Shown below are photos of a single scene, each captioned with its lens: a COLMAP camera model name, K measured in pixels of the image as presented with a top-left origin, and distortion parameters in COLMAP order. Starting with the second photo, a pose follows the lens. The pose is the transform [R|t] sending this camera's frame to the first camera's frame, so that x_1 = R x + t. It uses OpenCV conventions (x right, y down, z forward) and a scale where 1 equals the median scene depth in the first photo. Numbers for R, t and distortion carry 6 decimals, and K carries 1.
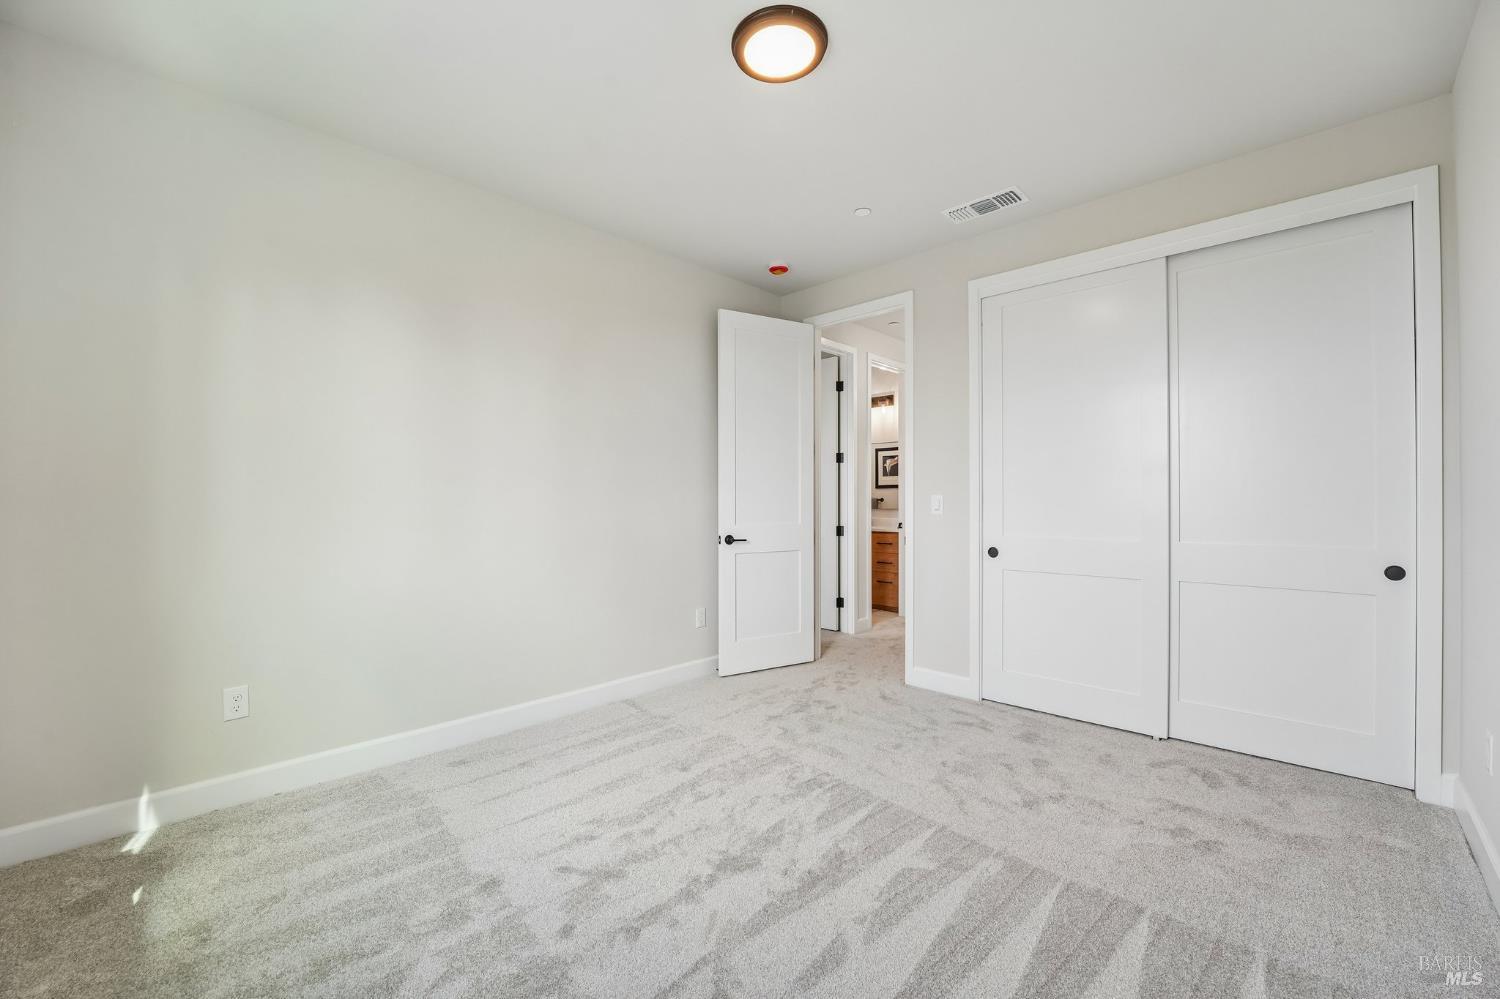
lens RADIAL K [[601.6, 0, 742.6], [0, 601.6, 503.4], [0, 0, 1]] dist [-0.023633, 0.000251]
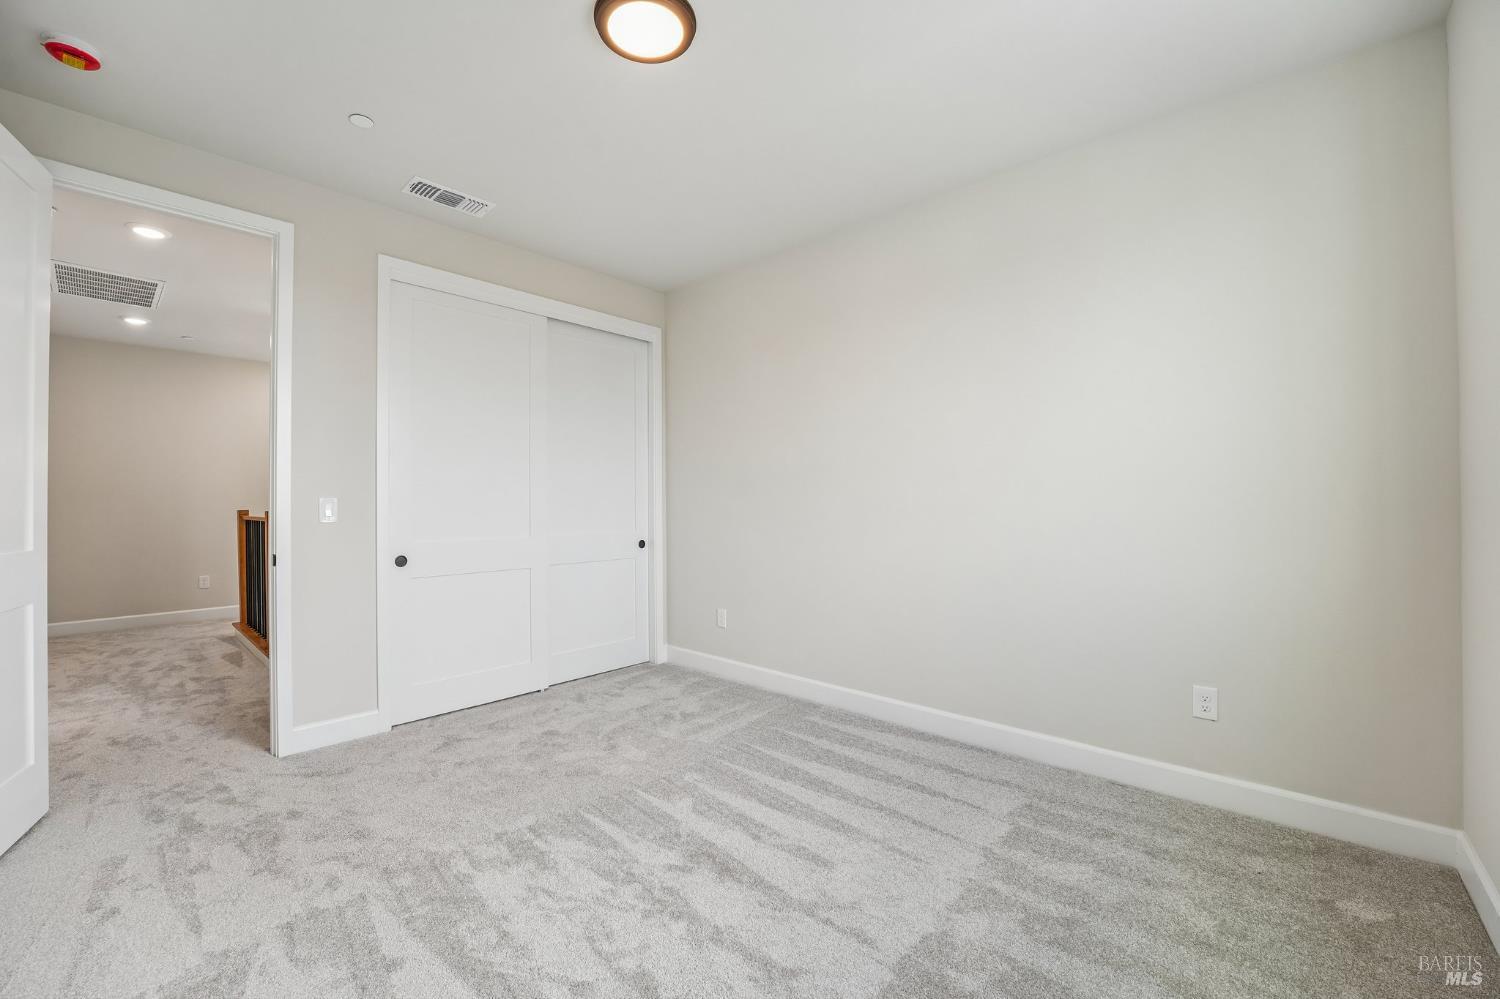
lens RADIAL K [[608.9, 0, 737.7], [0, 608.9, 495.4], [0, 0, 1]] dist [-0.034014, 0.007873]
pose [[-0.027522, 0.016825, 0.999480, -0.558124], [0.010413, 0.999809, -0.016544, 0.002594], [-0.999567, 0.009952, -0.027692, 0.551296]]
